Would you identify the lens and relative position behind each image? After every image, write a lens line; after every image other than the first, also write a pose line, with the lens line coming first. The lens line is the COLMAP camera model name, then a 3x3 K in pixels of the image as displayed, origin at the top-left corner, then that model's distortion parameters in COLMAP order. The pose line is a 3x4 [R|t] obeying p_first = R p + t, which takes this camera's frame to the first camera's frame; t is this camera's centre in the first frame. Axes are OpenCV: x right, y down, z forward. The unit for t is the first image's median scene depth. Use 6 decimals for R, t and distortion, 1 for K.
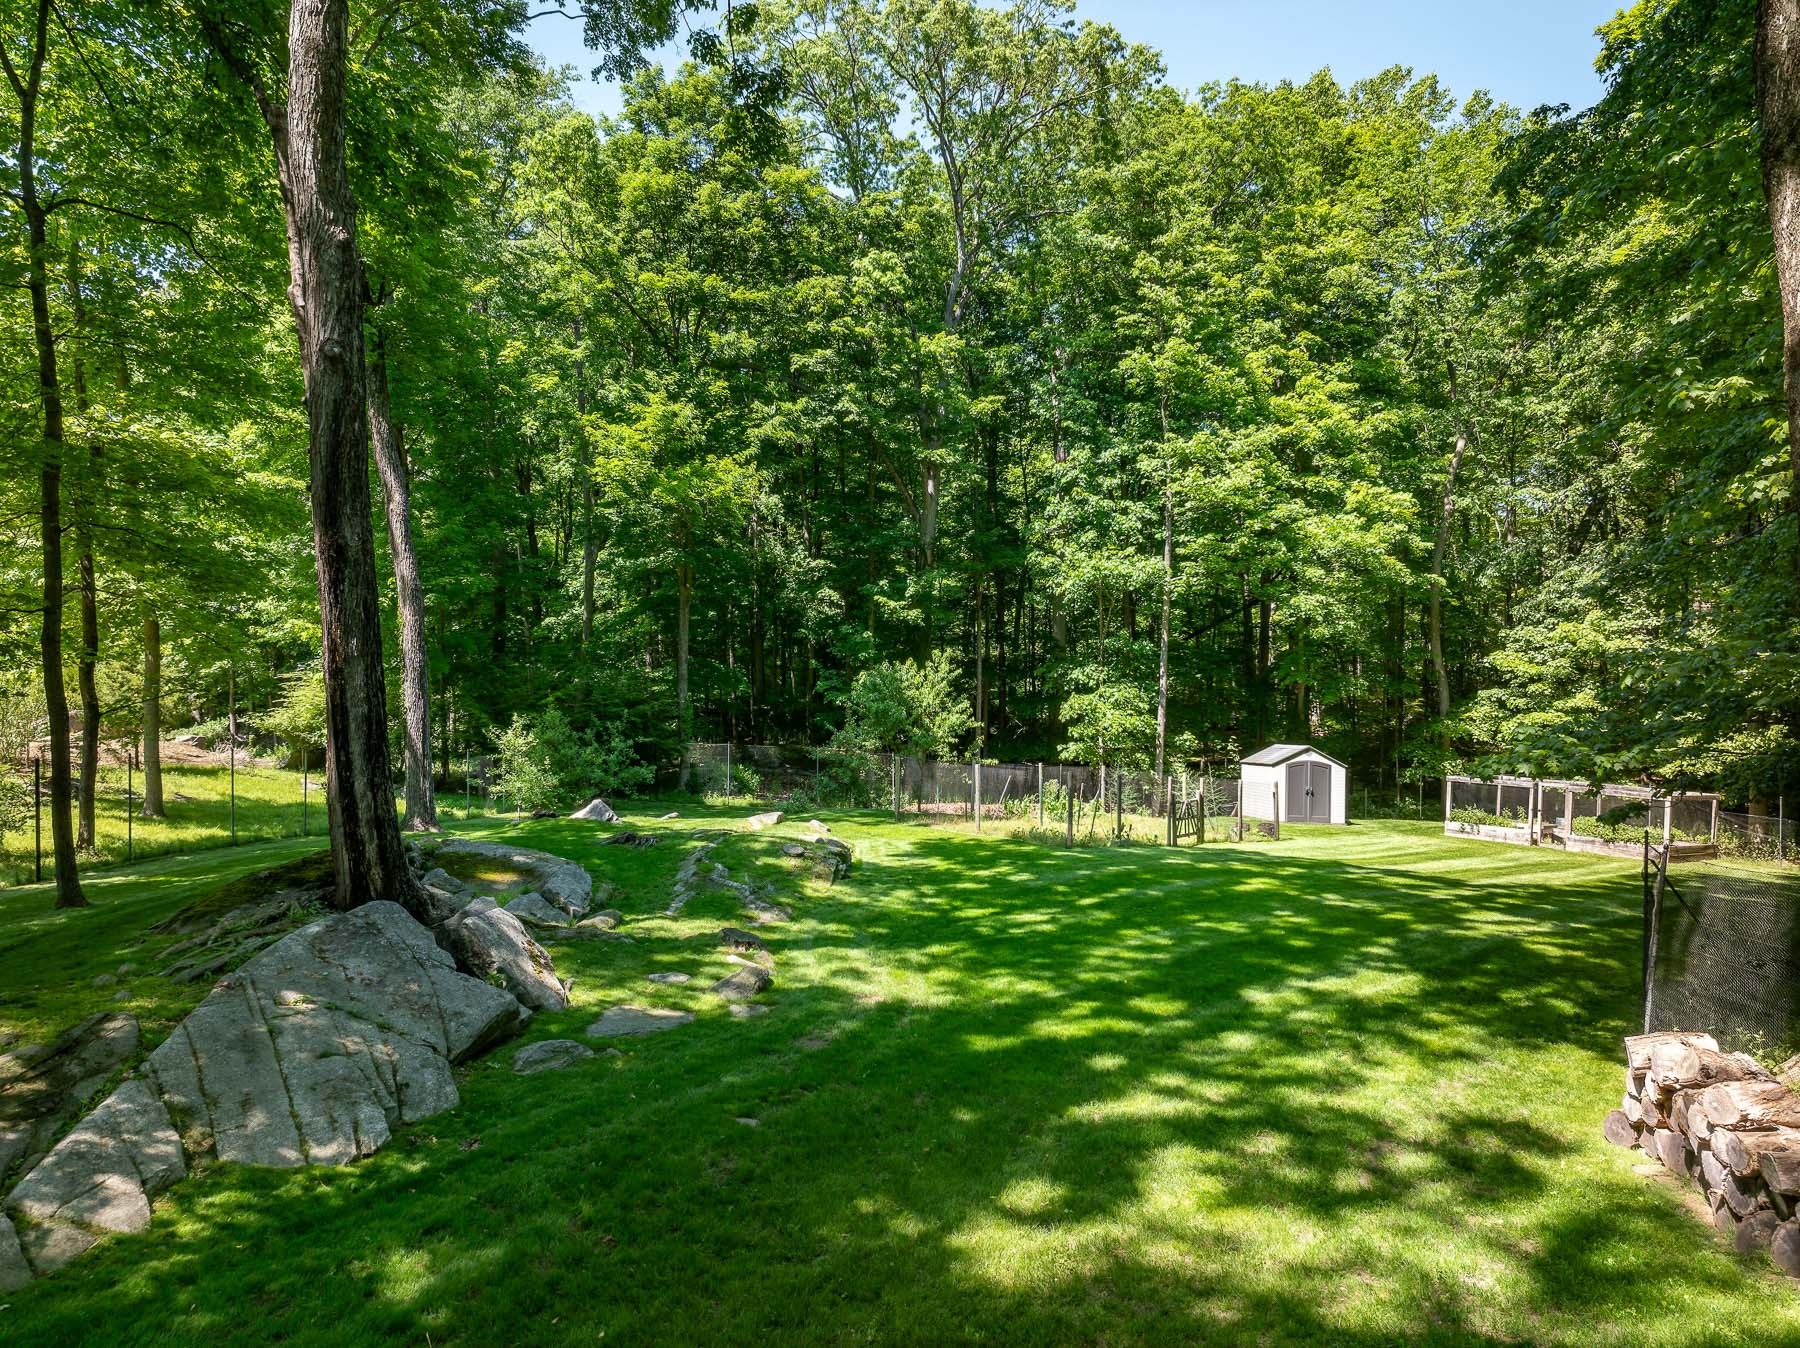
lens RADIAL K [[1237.7, 0, 894.9], [0, 1237.7, 667.2], [0, 0, 1]] dist [-0.001118, -0.003777]
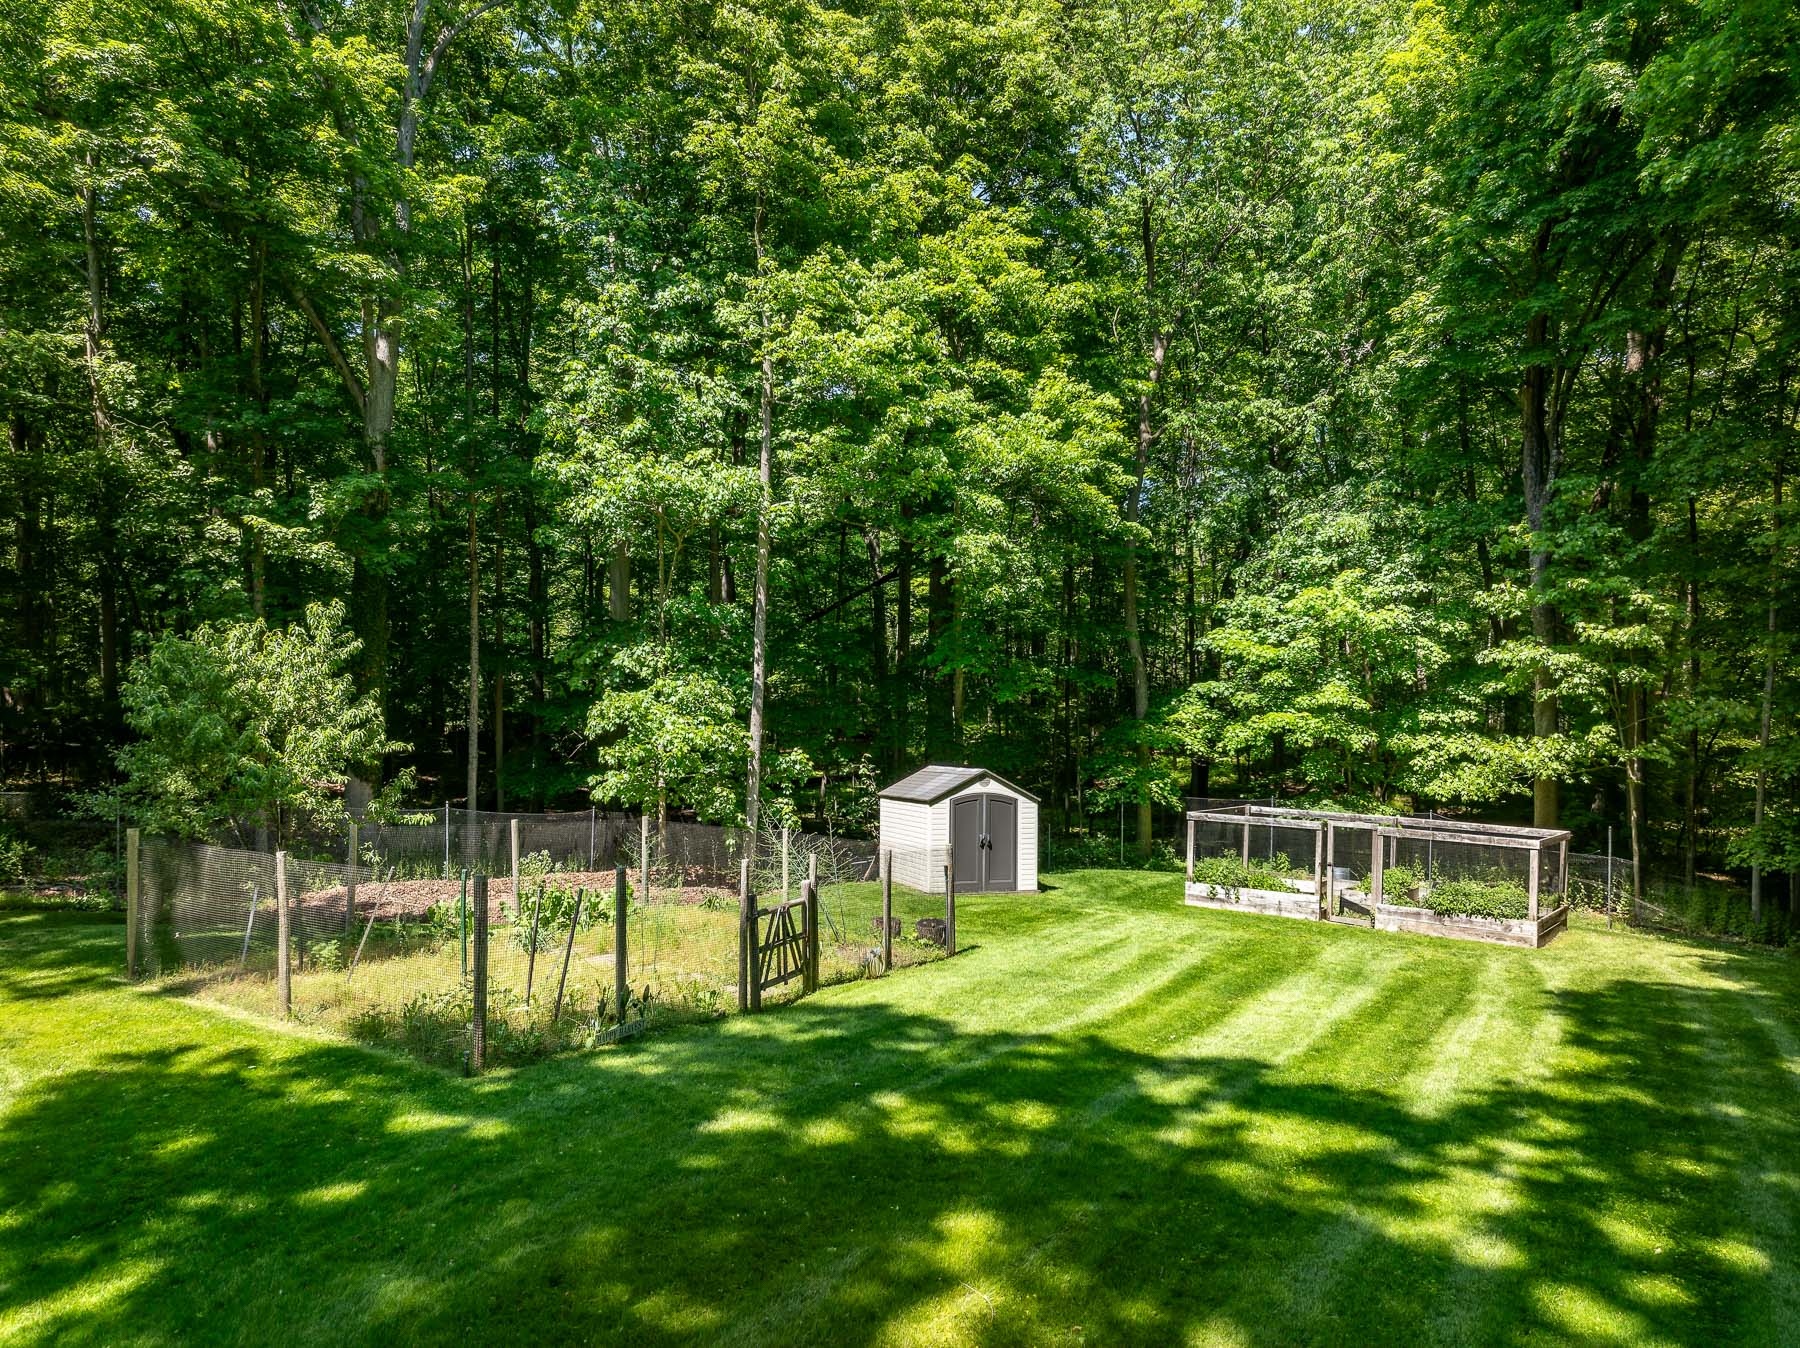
lens RADIAL K [[1237.7, 0, 900.7], [0, 1237.7, 673.6], [0, 0, 1]] dist [-0.001118, -0.003777]
pose [[0.954964, -0.002240, 0.296712, 0.101287], [0.002481, 0.999997, -0.000436, 0.014176], [-0.296710, 0.001152, 0.954967, 0.389147]]
